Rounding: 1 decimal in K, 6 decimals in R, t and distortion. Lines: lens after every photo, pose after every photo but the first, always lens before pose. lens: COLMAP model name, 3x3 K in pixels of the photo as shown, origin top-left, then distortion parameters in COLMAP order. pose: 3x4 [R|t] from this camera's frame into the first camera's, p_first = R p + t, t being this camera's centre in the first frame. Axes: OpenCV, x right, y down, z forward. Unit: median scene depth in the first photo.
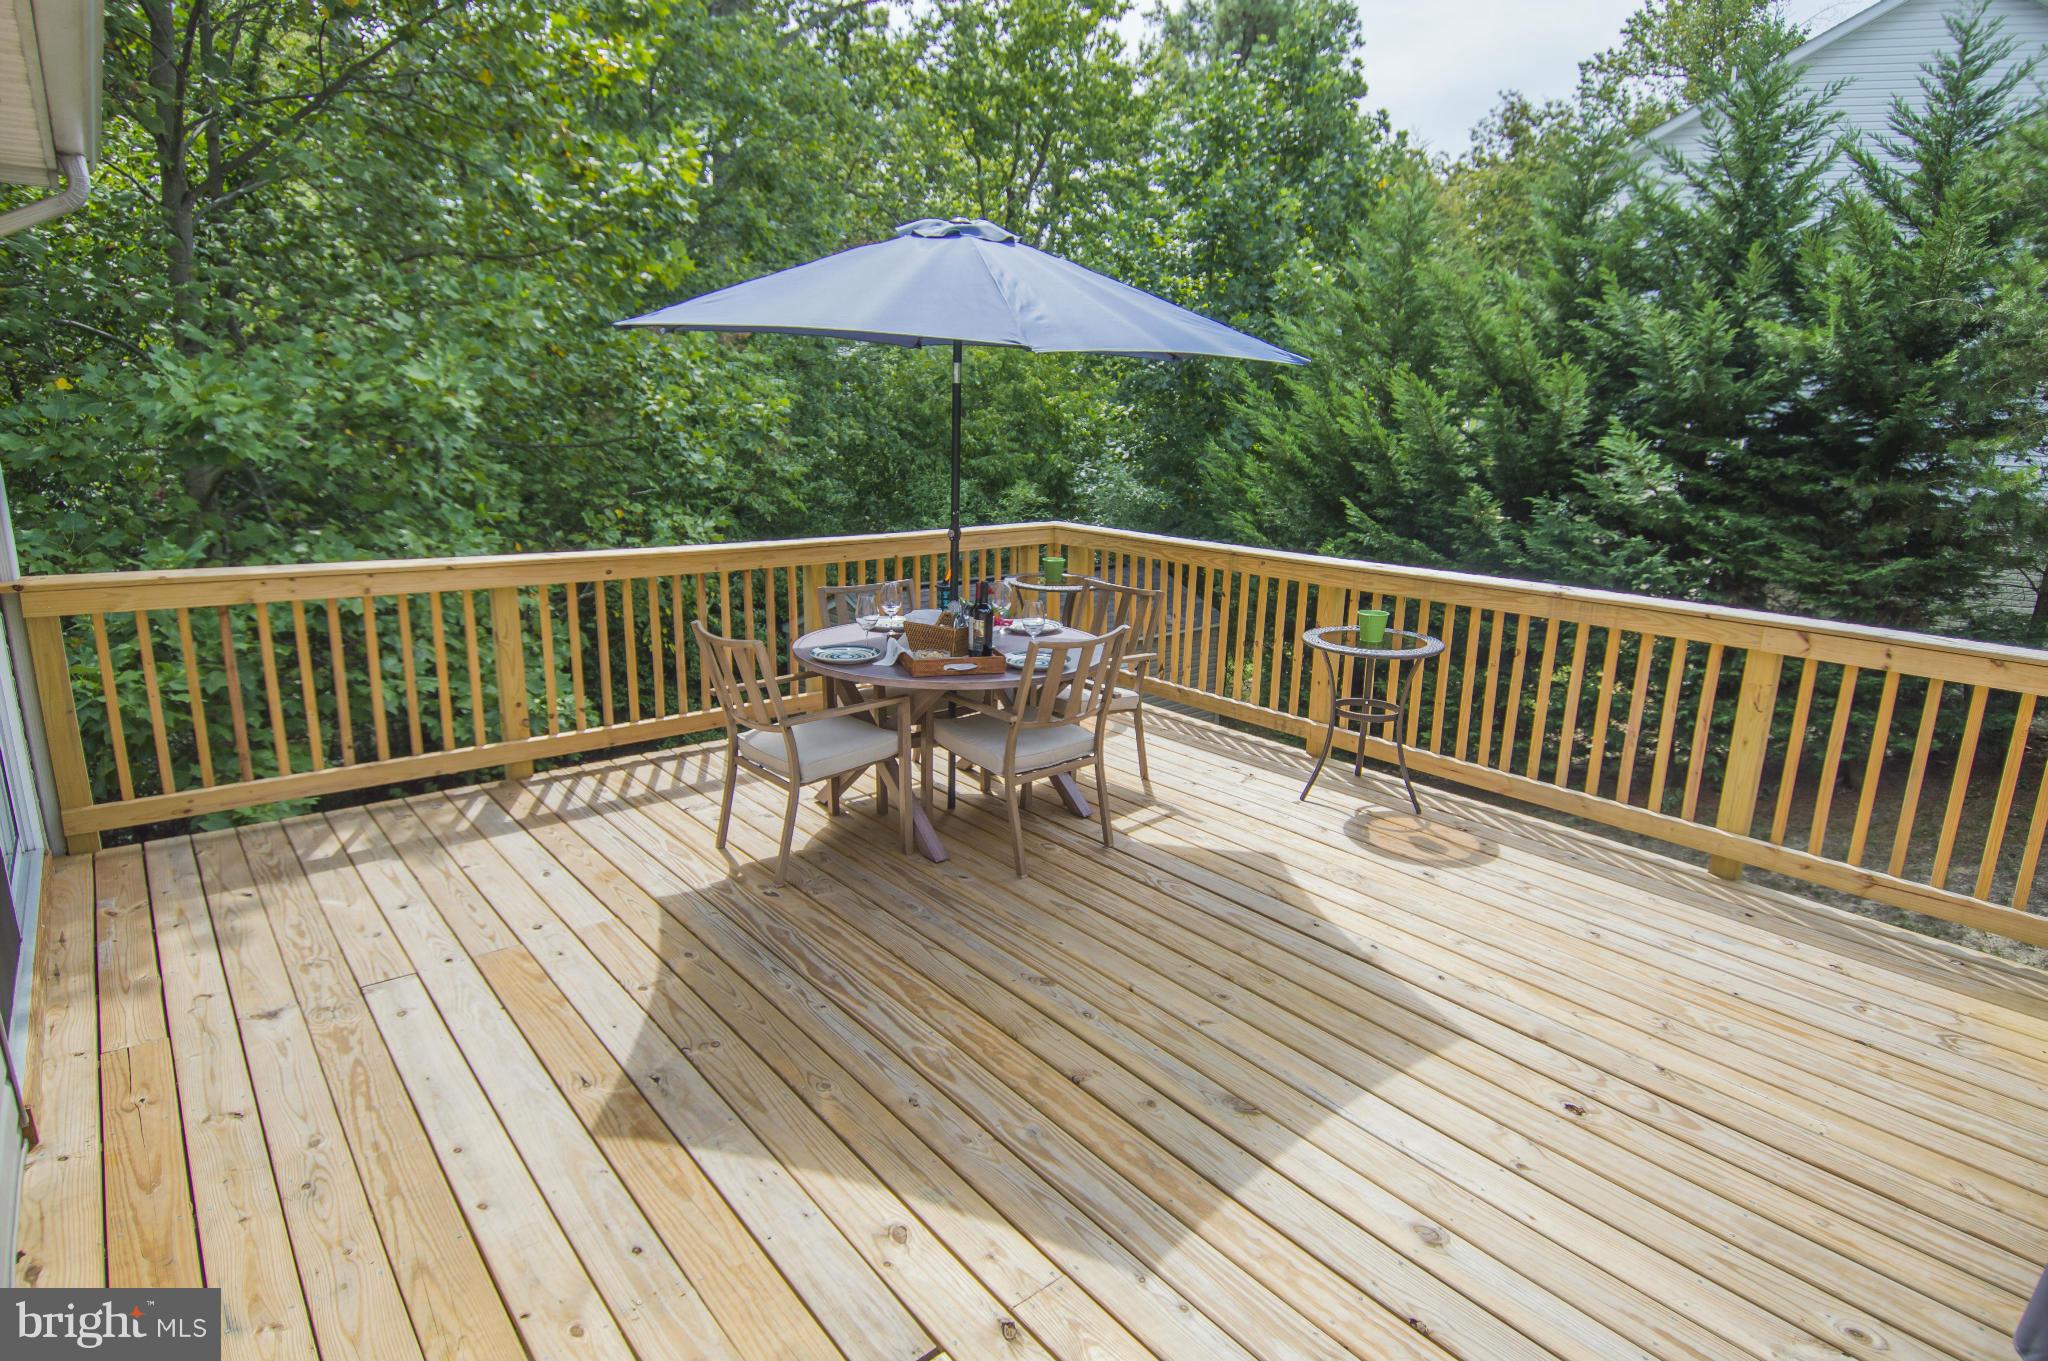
lens RADIAL K [[1082.6, 0, 1024.0], [0, 1082.6, 680.5], [0, 0, 1]] dist [0.000413, -0.053850]
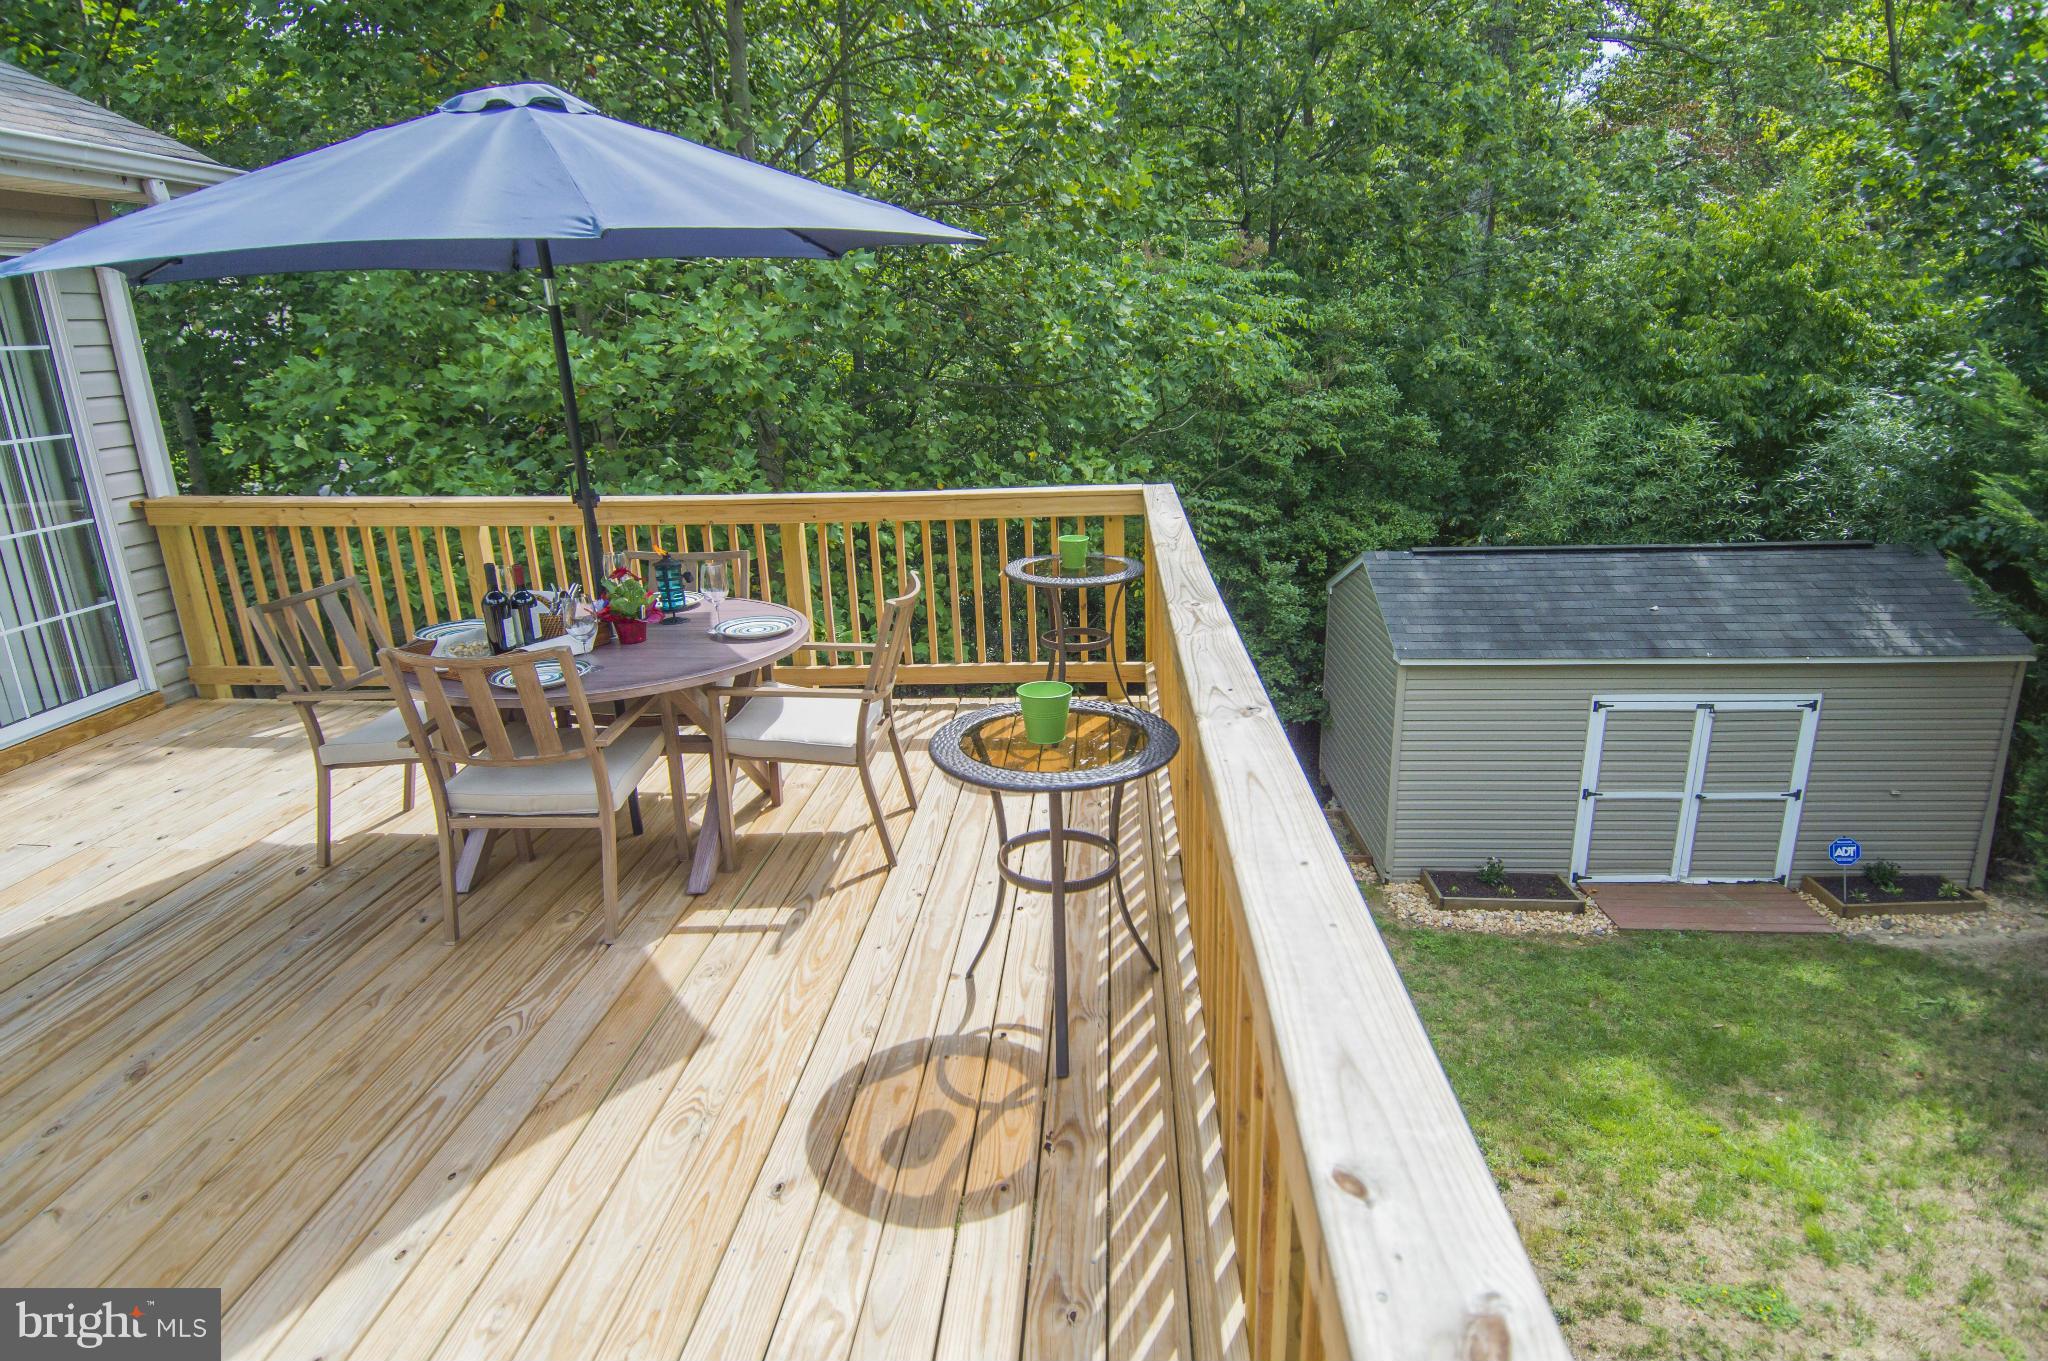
lens RADIAL K [[1087.0, 0, 1029.8], [0, 1087.0, 671.6], [0, 0, 1]] dist [0.050428, -0.055600]
pose [[0.718920, 0.162822, -0.675754, 0.703258], [-0.125347, 0.986608, 0.104369, -0.131526], [0.683698, 0.009671, 0.729701, 0.607069]]
